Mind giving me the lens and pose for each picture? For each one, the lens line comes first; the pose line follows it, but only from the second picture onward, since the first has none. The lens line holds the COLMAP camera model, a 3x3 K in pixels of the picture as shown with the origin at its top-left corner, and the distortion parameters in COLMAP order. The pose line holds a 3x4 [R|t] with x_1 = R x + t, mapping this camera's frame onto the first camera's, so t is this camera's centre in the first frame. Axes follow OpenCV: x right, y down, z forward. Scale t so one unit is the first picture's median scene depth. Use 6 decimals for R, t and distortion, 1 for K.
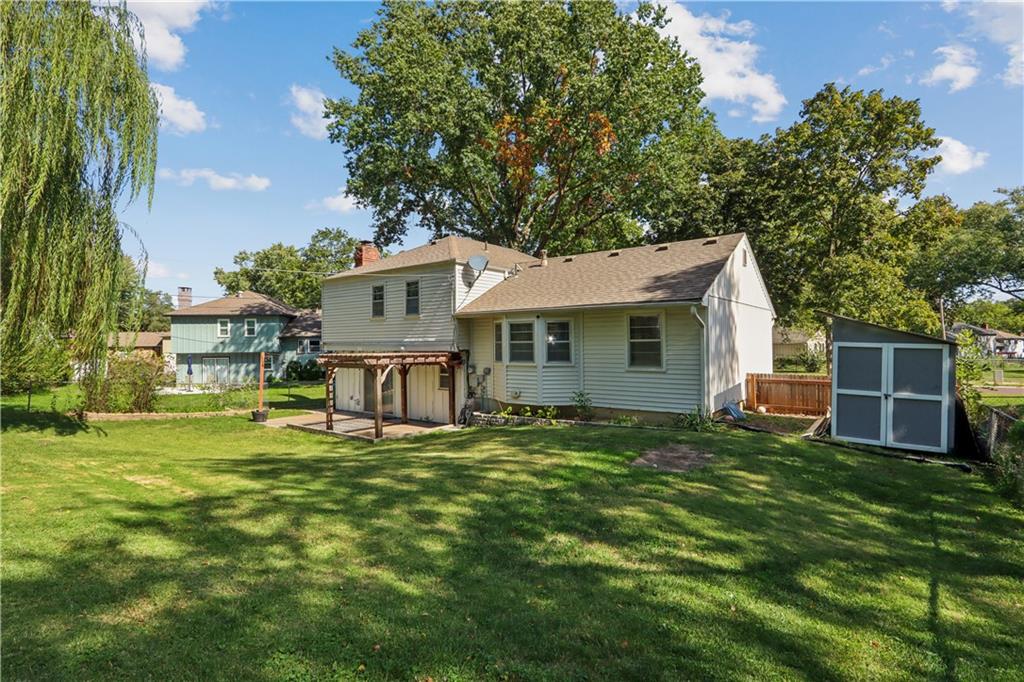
lens RADIAL K [[481.2, 0, 510.7], [0, 481.2, 341.7], [0, 0, 1]] dist [-0.011270, 0.003350]
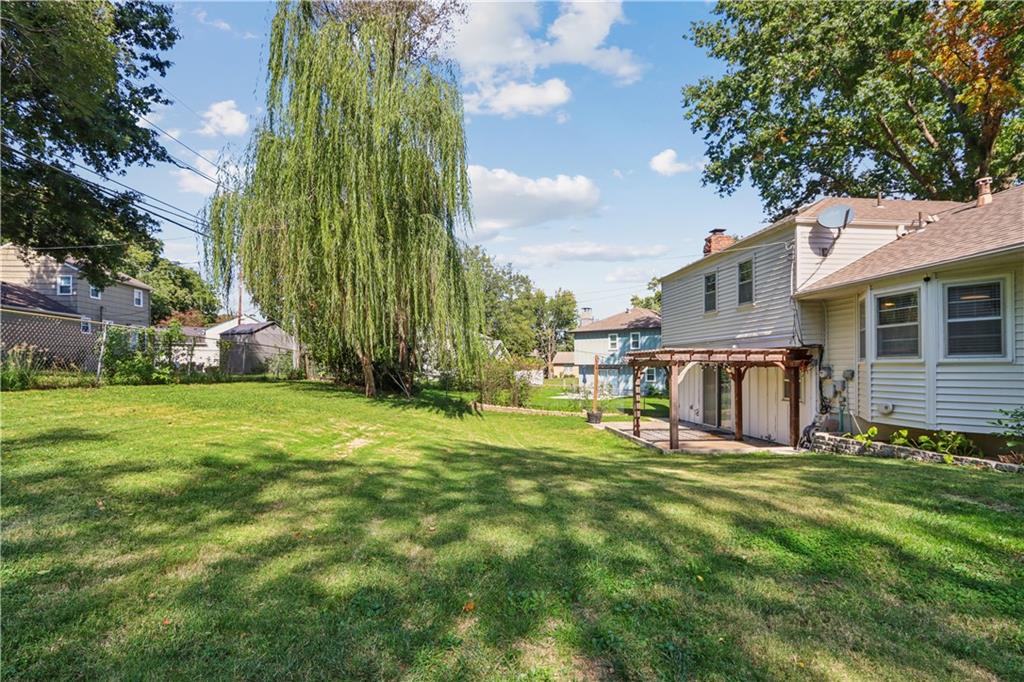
lens RADIAL K [[481.2, 0, 527.7], [0, 481.2, 375.4], [0, 0, 1]] dist [-0.011270, 0.003350]
pose [[0.696701, 0.014568, -0.717213, 0.118605], [0.005335, 0.999661, 0.025488, 0.041675], [0.717341, -0.021584, 0.696387, 0.203497]]
